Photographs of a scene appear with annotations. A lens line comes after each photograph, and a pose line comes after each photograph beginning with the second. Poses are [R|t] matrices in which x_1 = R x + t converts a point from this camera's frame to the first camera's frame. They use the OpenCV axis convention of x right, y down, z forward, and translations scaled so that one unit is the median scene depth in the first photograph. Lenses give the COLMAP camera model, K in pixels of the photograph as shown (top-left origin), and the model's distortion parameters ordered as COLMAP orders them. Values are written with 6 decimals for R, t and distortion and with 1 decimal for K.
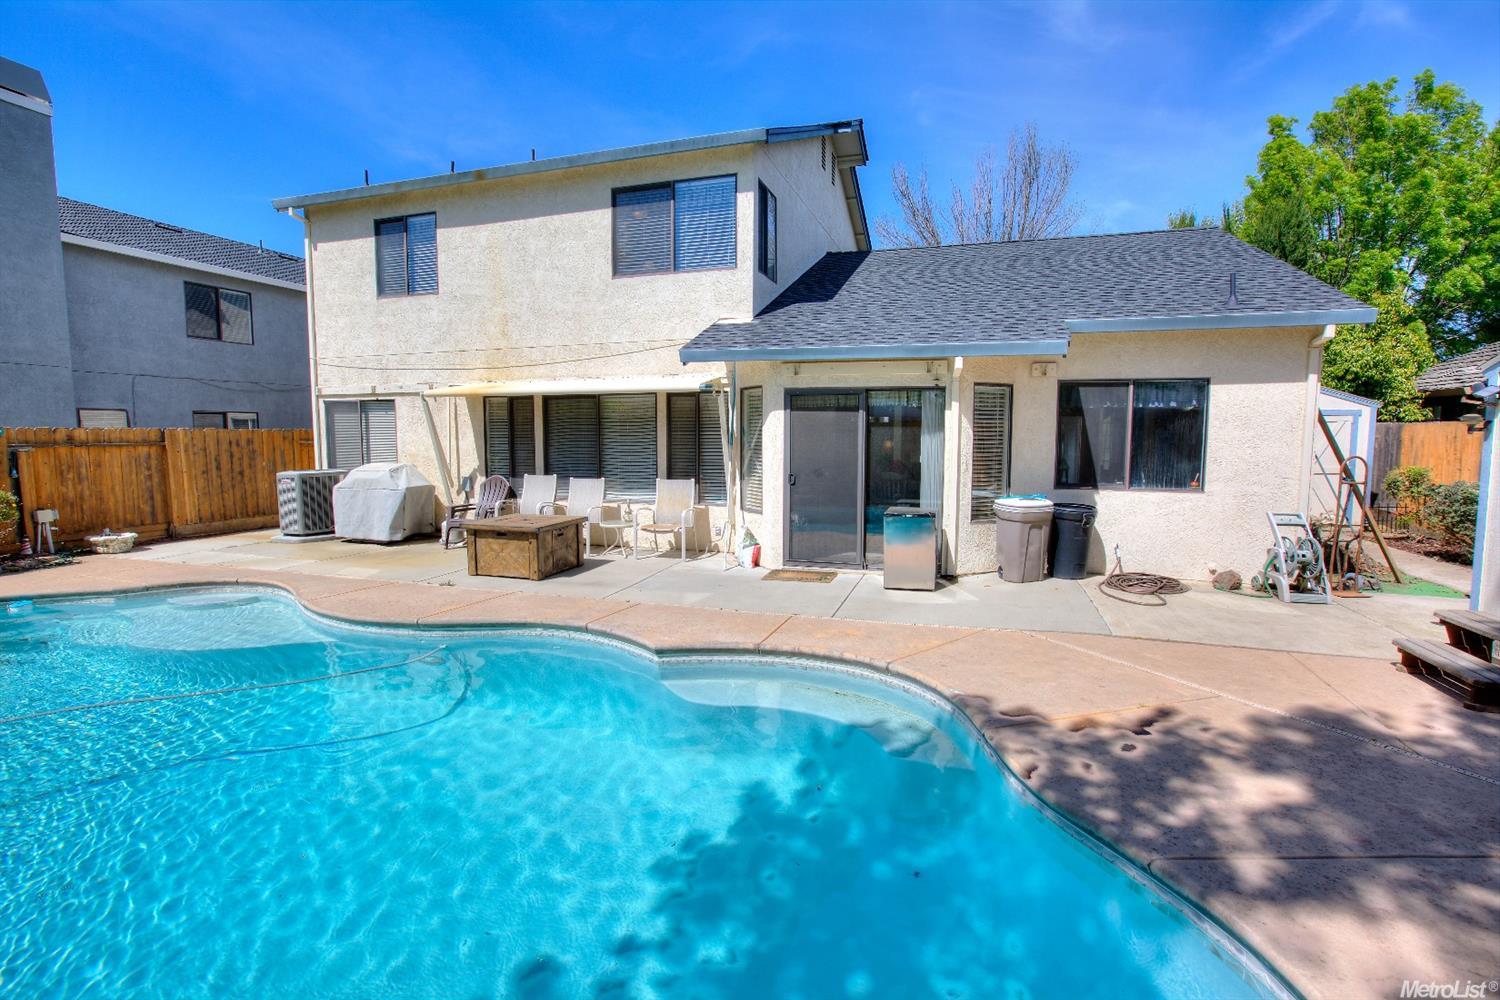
lens RADIAL K [[715.1, 0, 750.0], [0, 715.1, 500.0], [0, 0, 1]] dist [-0.062333, 0.028165]
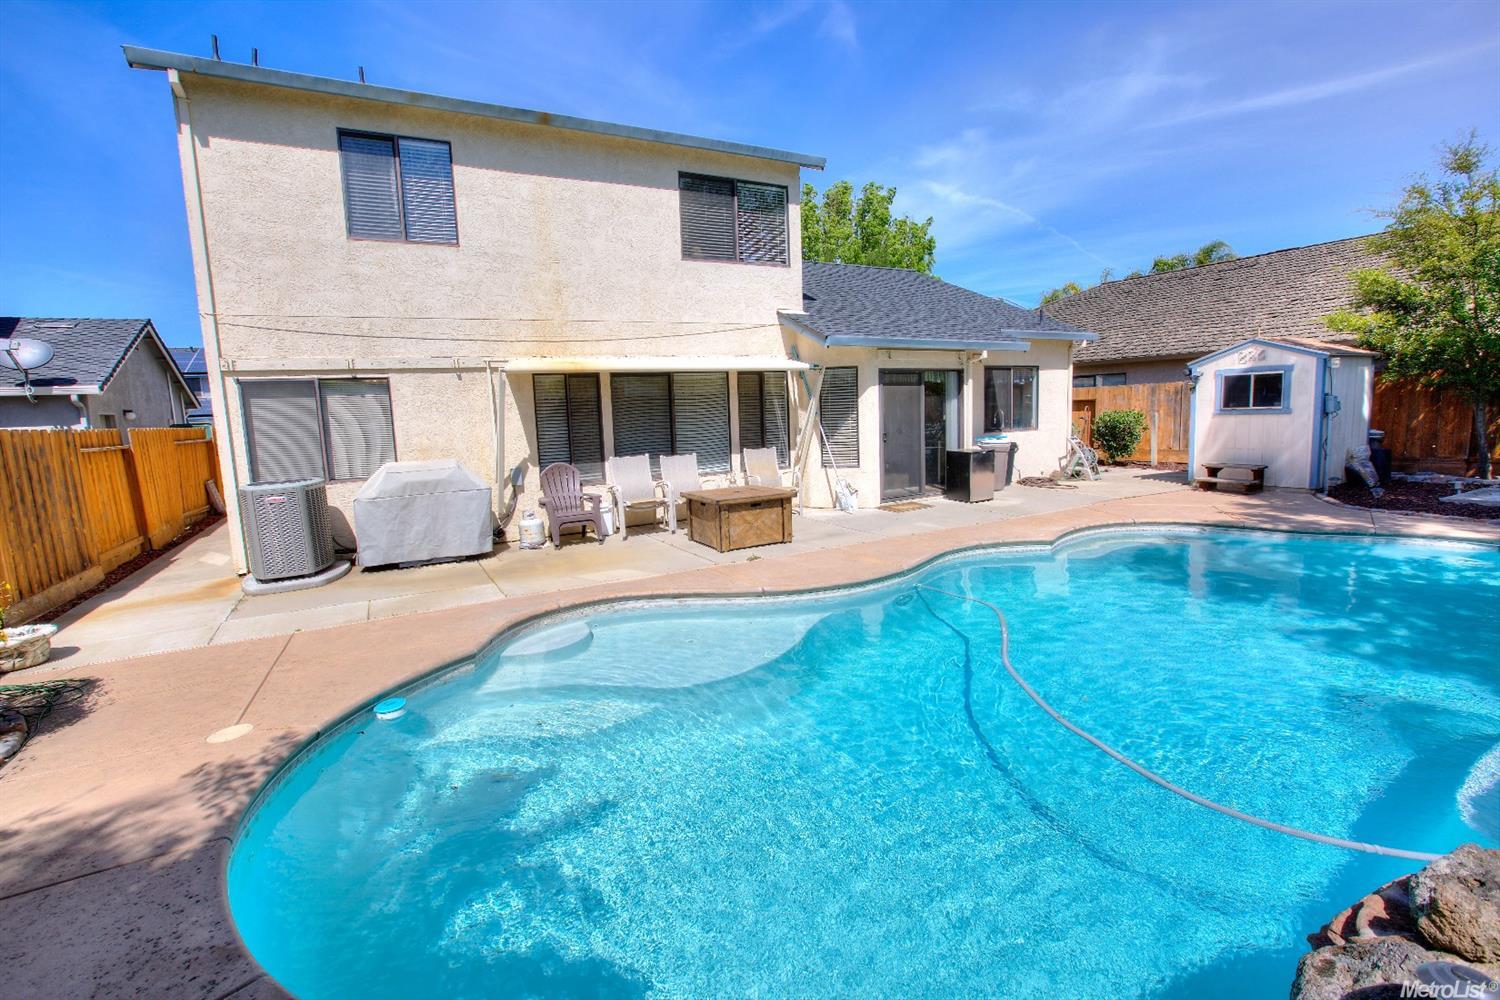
lens RADIAL K [[680.6, 0, 750.0], [0, 680.6, 500.0], [0, 0, 1]] dist [-0.054247, 0.019873]
pose [[0.687134, -0.124025, 0.715867, -0.843906], [0.107014, 0.991852, 0.069121, -0.022766], [-0.718606, 0.029113, 0.694807, 0.248558]]
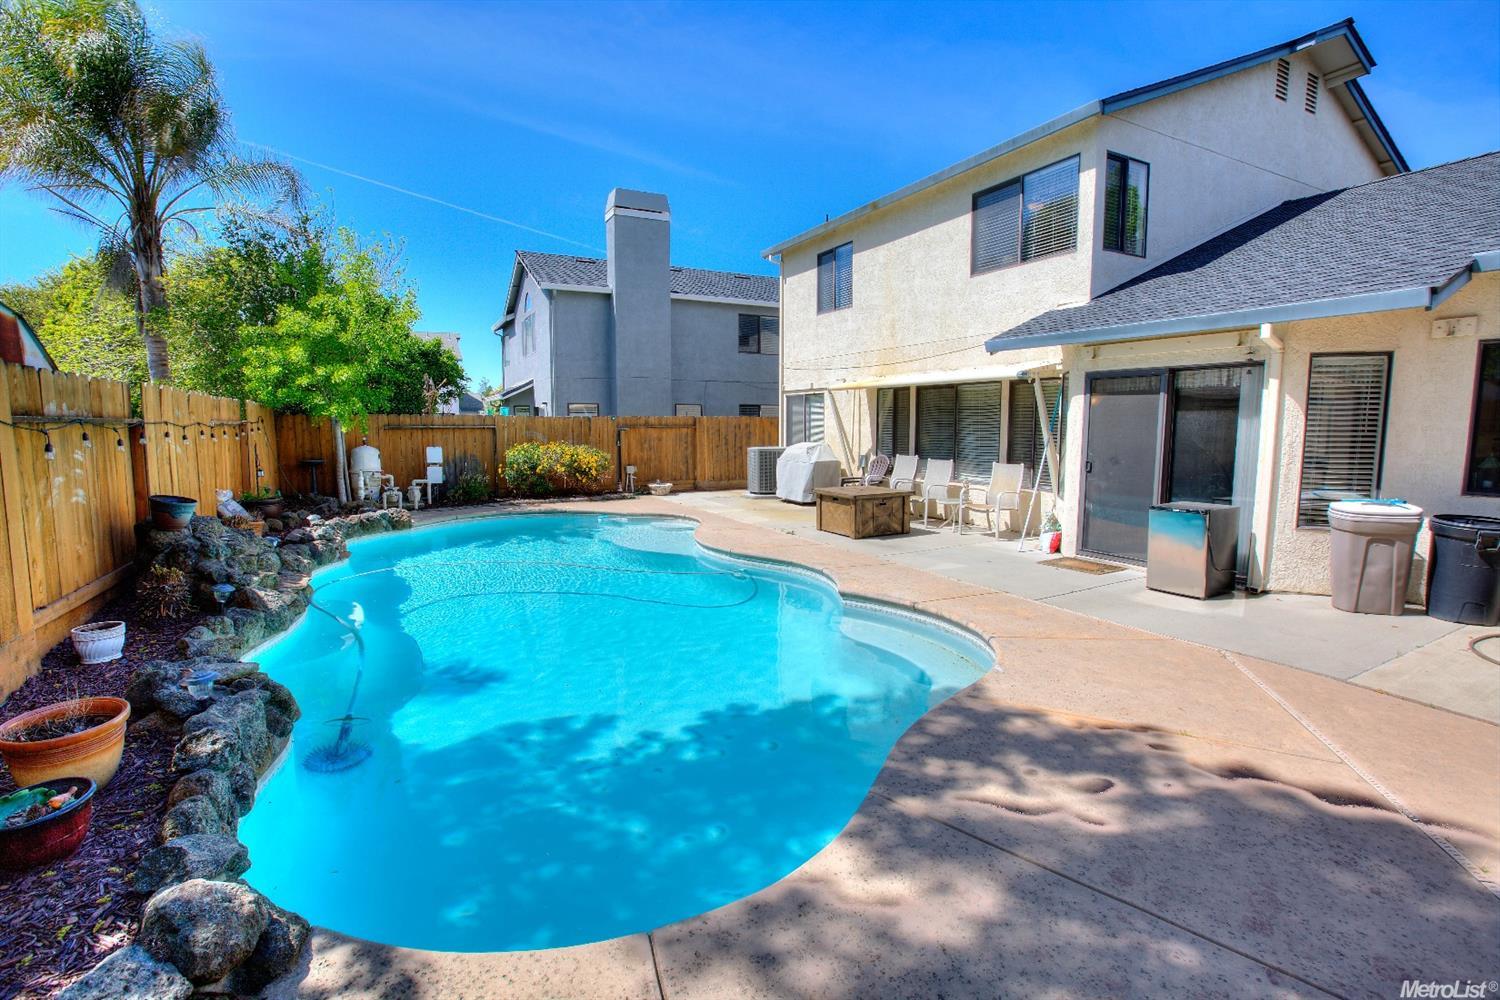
lens RADIAL K [[680.6, 0, 750.0], [0, 680.6, 500.0], [0, 0, 1]] dist [-0.054247, 0.019873]
pose [[0.715832, 0.076887, -0.694026, 0.297663], [-0.063571, 0.996968, 0.044880, 0.004182], [0.695372, 0.011993, 0.718549, 0.023368]]
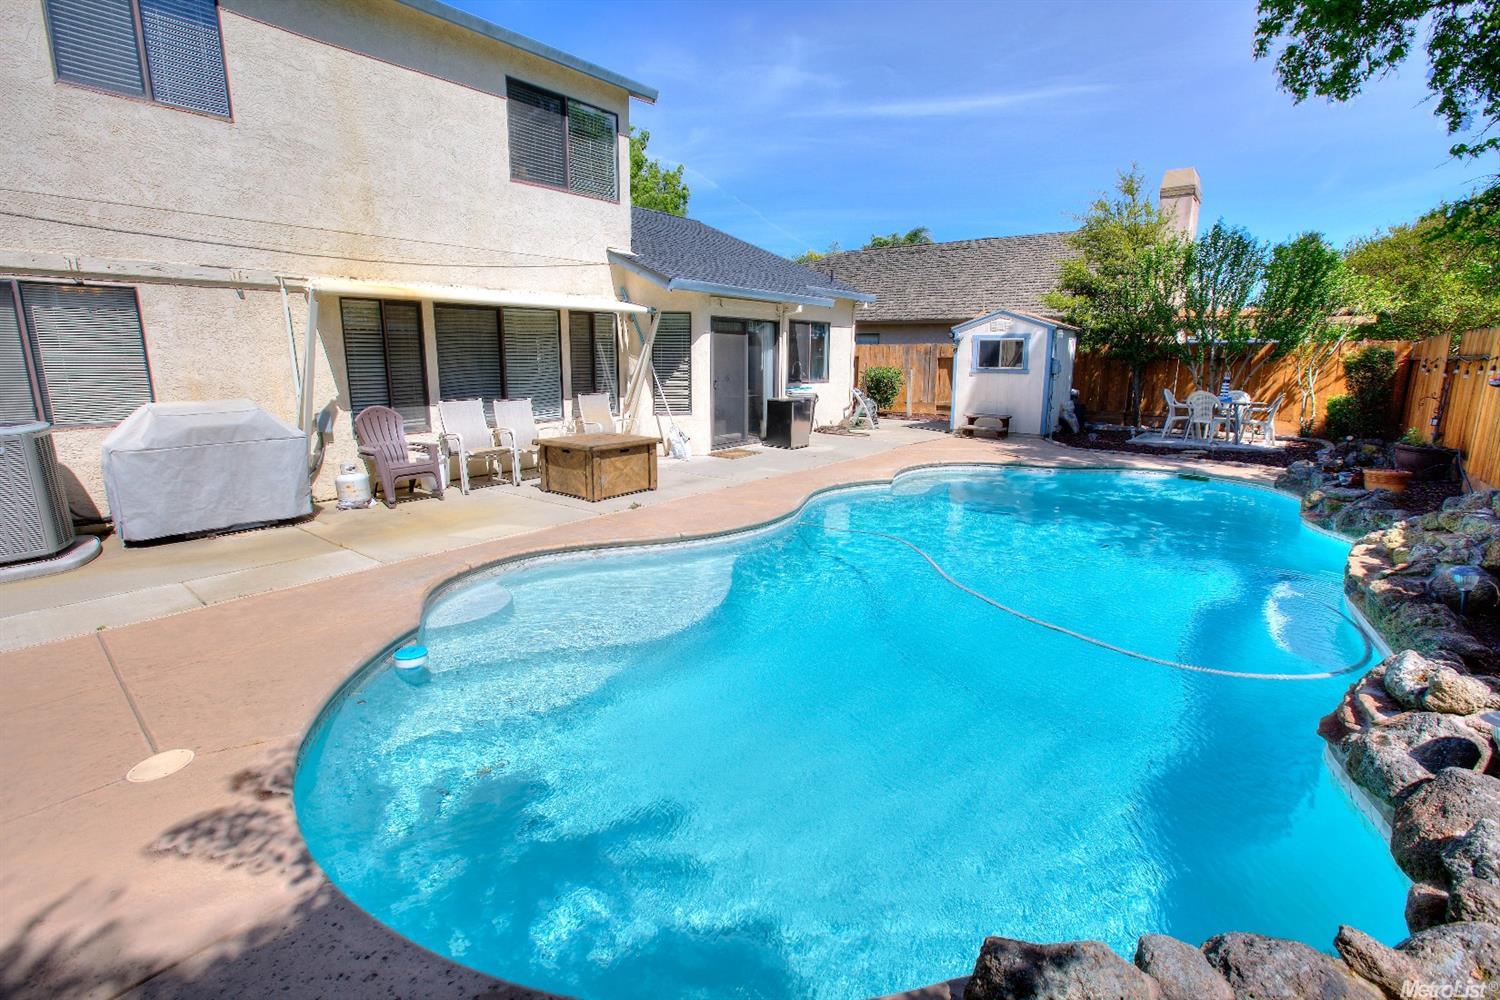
lens RADIAL K [[680.6, 0, 750.0], [0, 680.6, 500.0], [0, 0, 1]] dist [-0.054247, 0.019873]
pose [[0.352431, -0.194708, 0.915359, -0.928229], [0.085440, 0.980726, 0.175716, -0.029794], [-0.931929, 0.016280, 0.362274, 0.389365]]
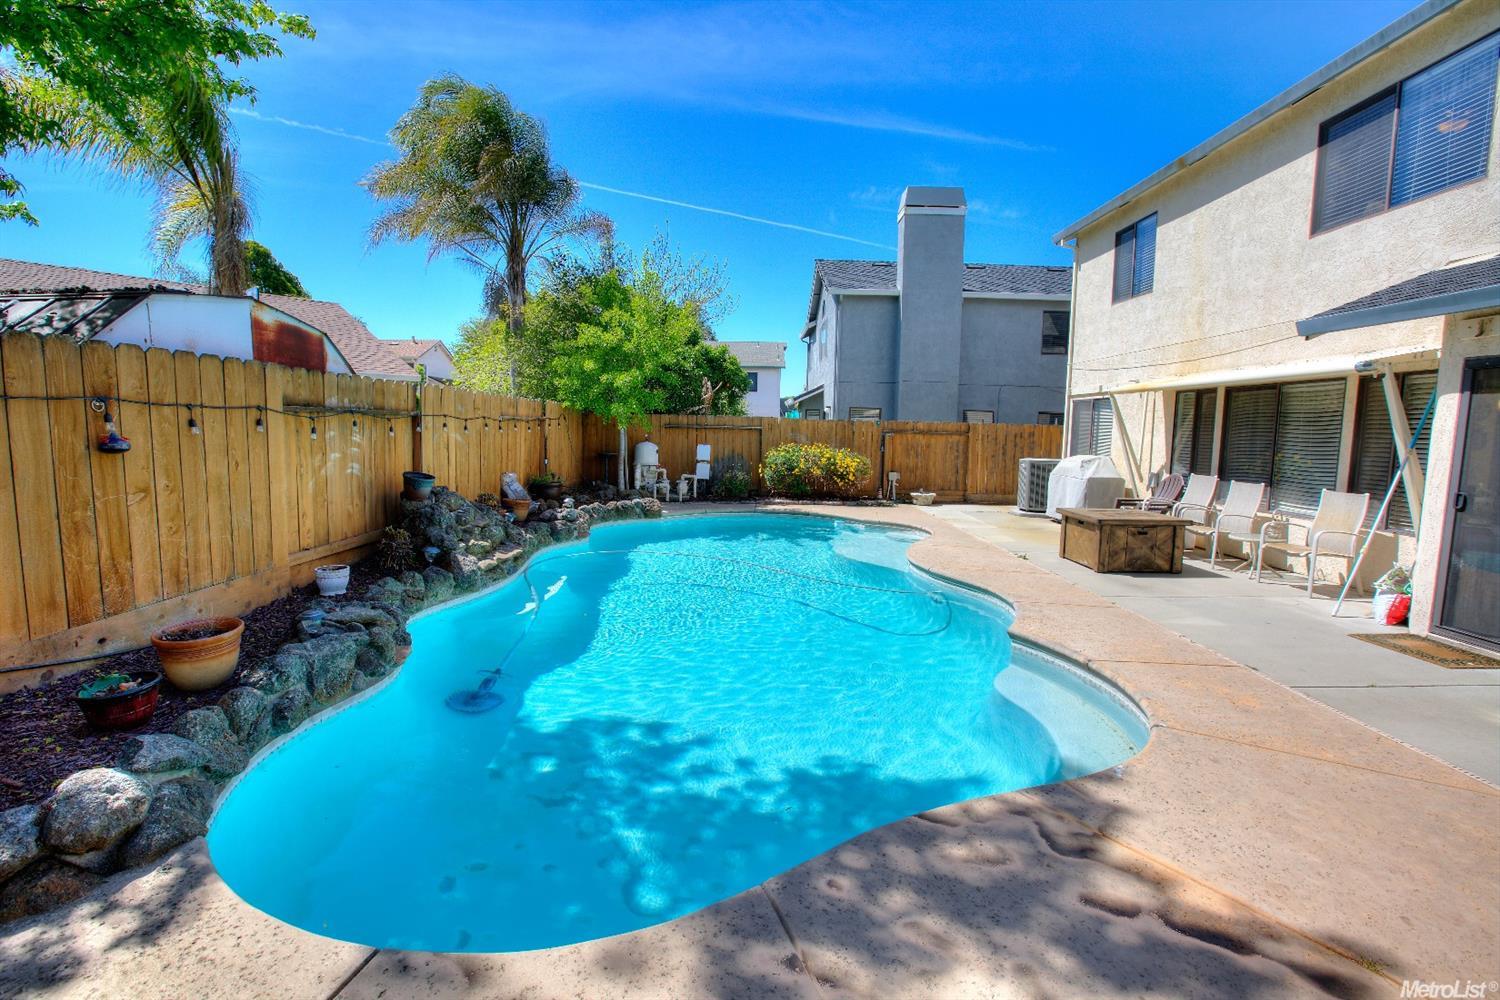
lens RADIAL K [[680.6, 0, 750.0], [0, 680.6, 500.0], [0, 0, 1]] dist [-0.054247, 0.019873]
pose [[0.306813, 0.105430, -0.945912, 0.340039], [-0.107445, 0.991329, 0.075641, -0.005105], [0.945686, 0.078426, 0.315481, 0.178227]]
